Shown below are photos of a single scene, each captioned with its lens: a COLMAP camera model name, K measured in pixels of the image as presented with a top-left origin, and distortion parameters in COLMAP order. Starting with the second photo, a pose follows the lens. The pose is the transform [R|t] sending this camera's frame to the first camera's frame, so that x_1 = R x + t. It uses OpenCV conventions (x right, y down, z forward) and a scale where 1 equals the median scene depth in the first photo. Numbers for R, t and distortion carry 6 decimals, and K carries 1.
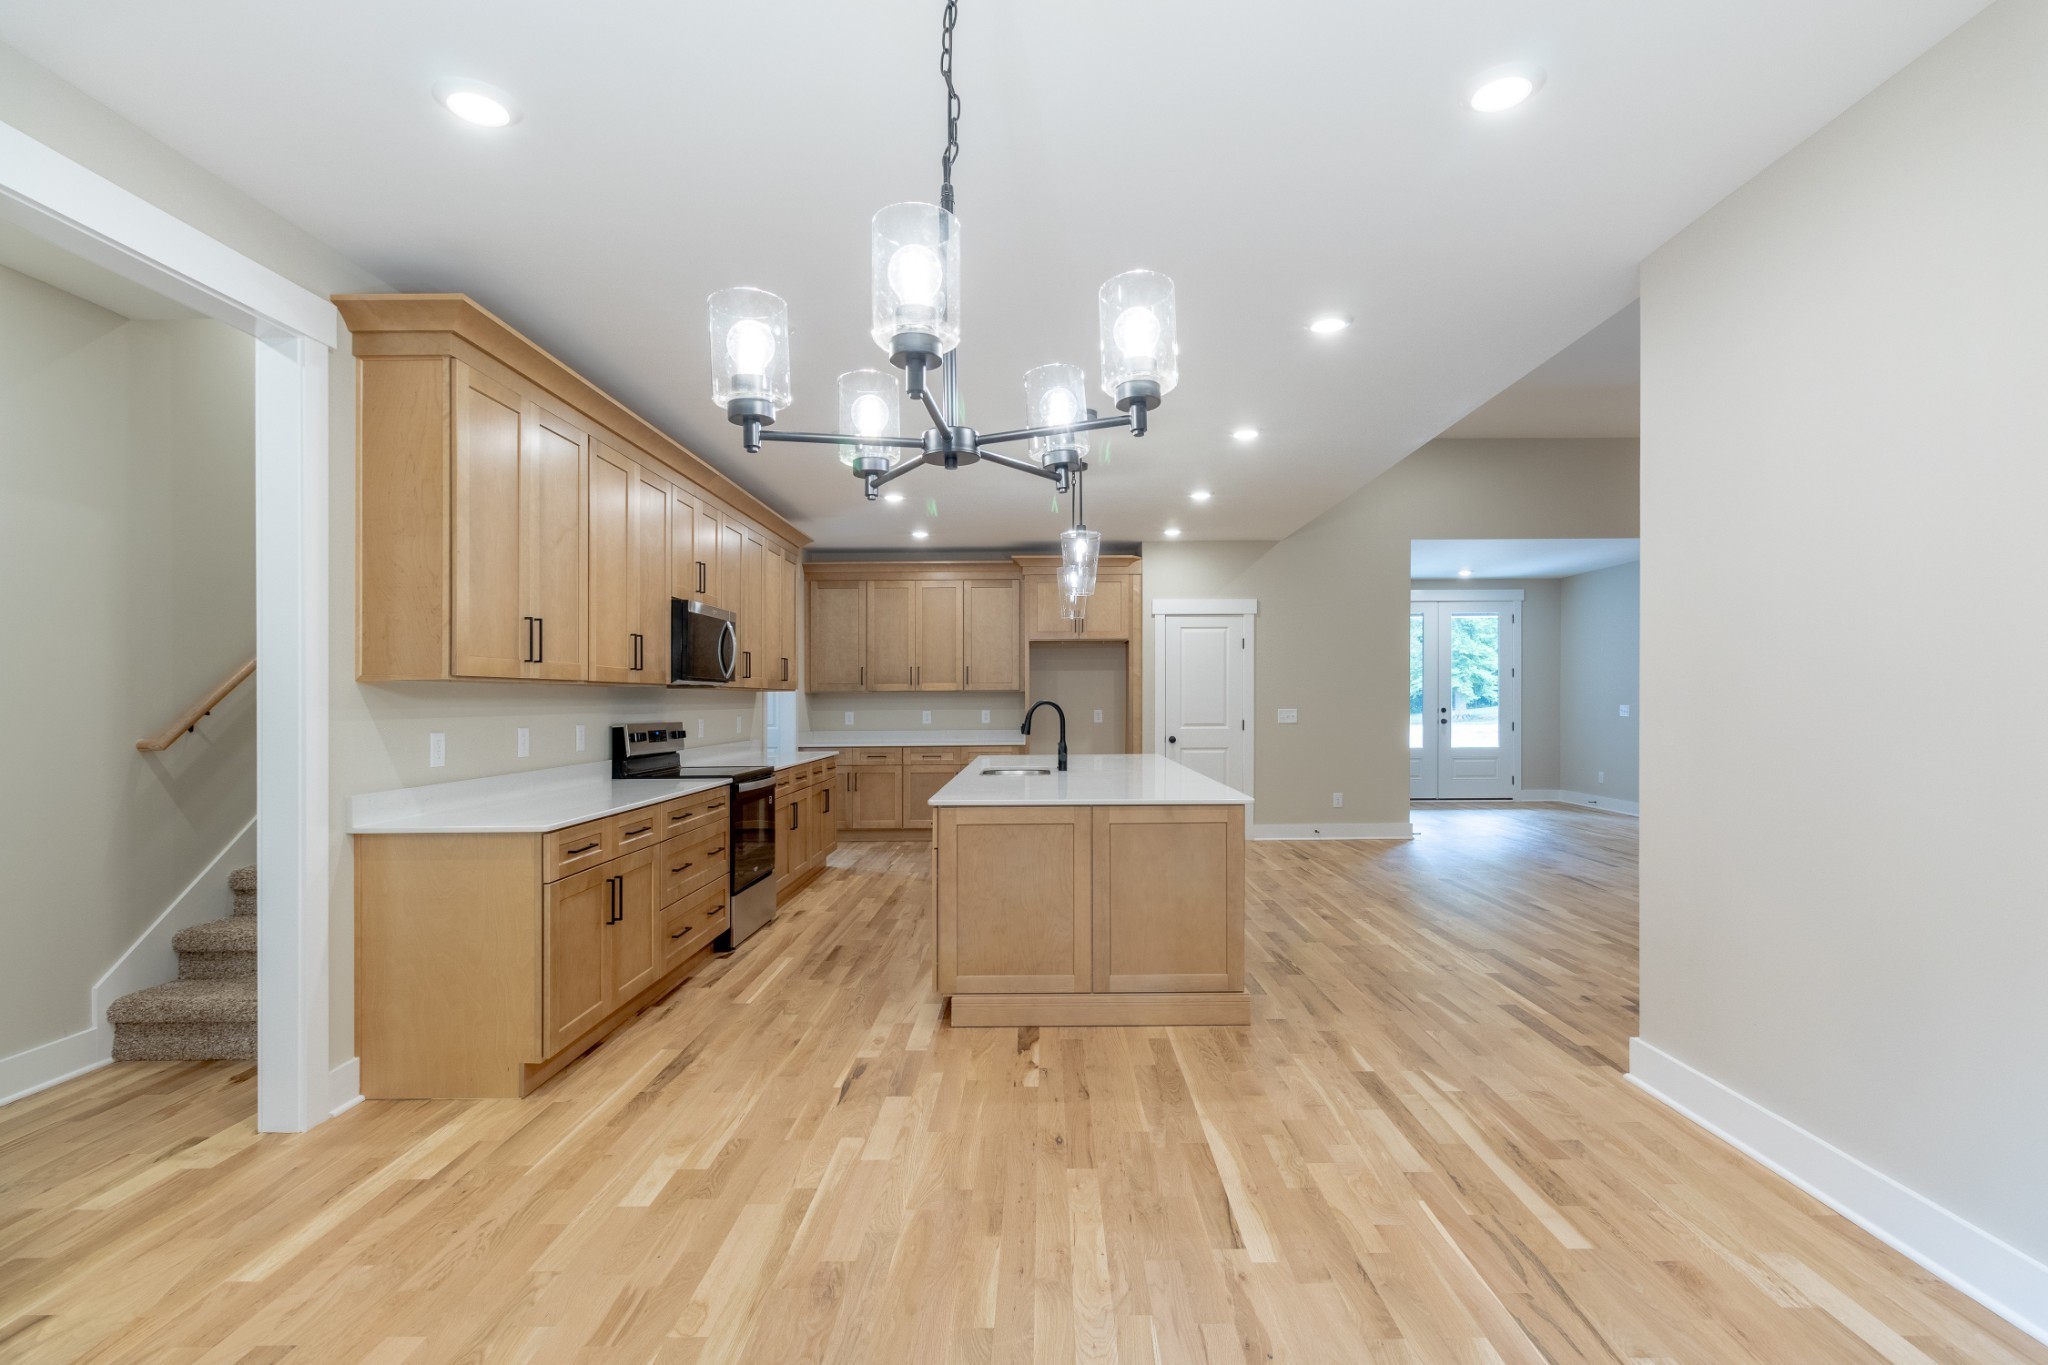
lens RADIAL K [[956.1, 0, 1028.7], [0, 956.1, 693.0], [0, 0, 1]] dist [0.000624, -0.000194]
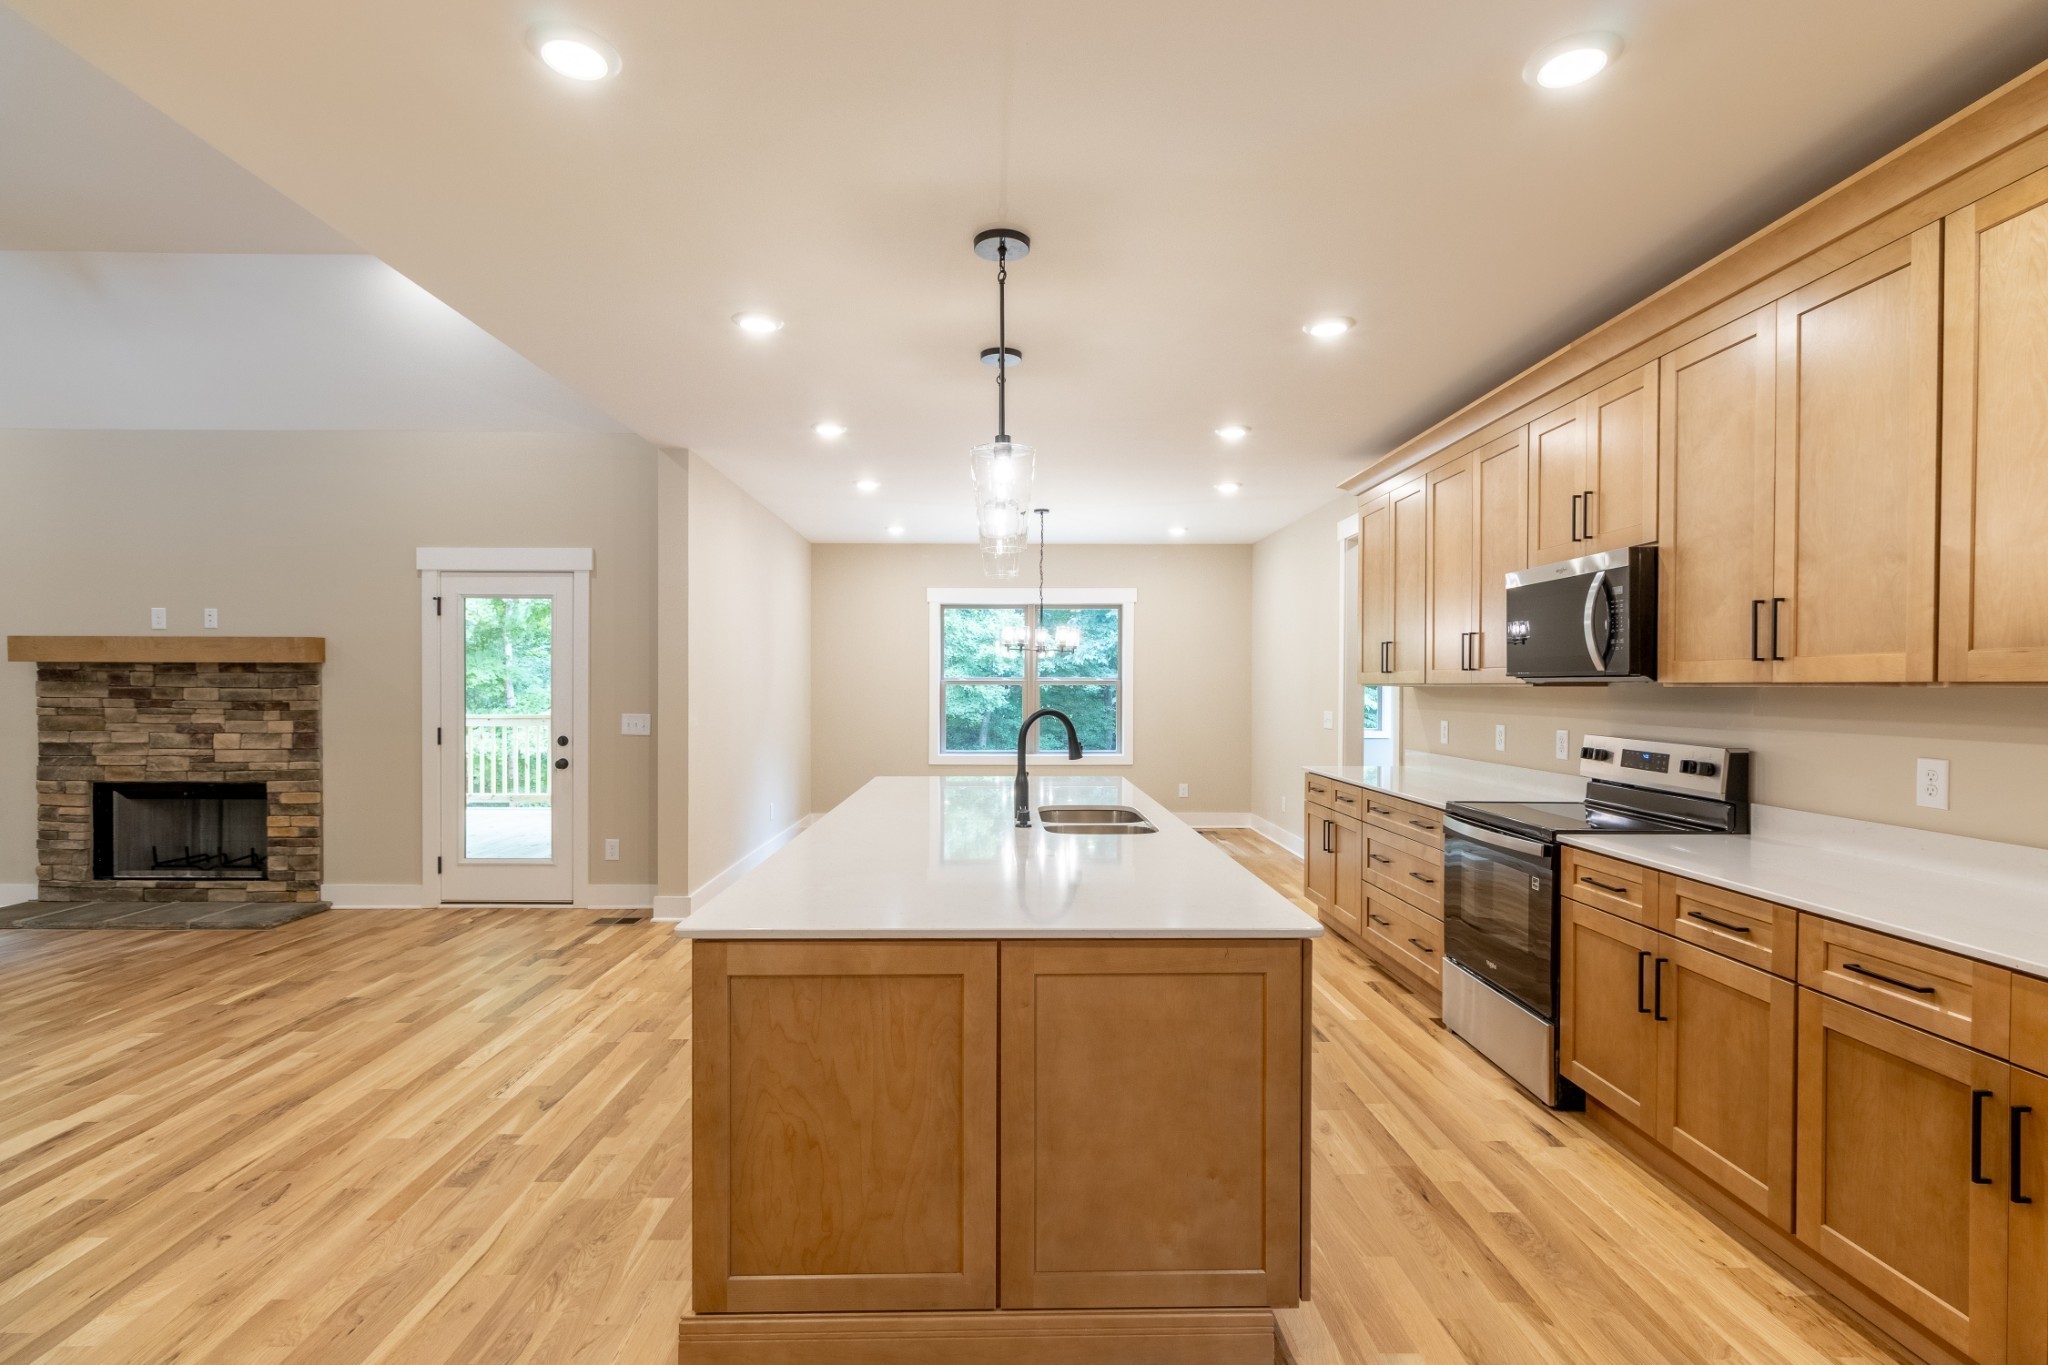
lens RADIAL K [[956.1, 0, 1027.8], [0, 956.1, 695.0], [0, 0, 1]] dist [0.000624, -0.000194]
pose [[-0.998956, 0.004561, -0.045457, 0.070028], [0.004475, 0.999988, 0.002001, -0.003391], [0.045465, 0.001795, -0.998964, 1.929784]]
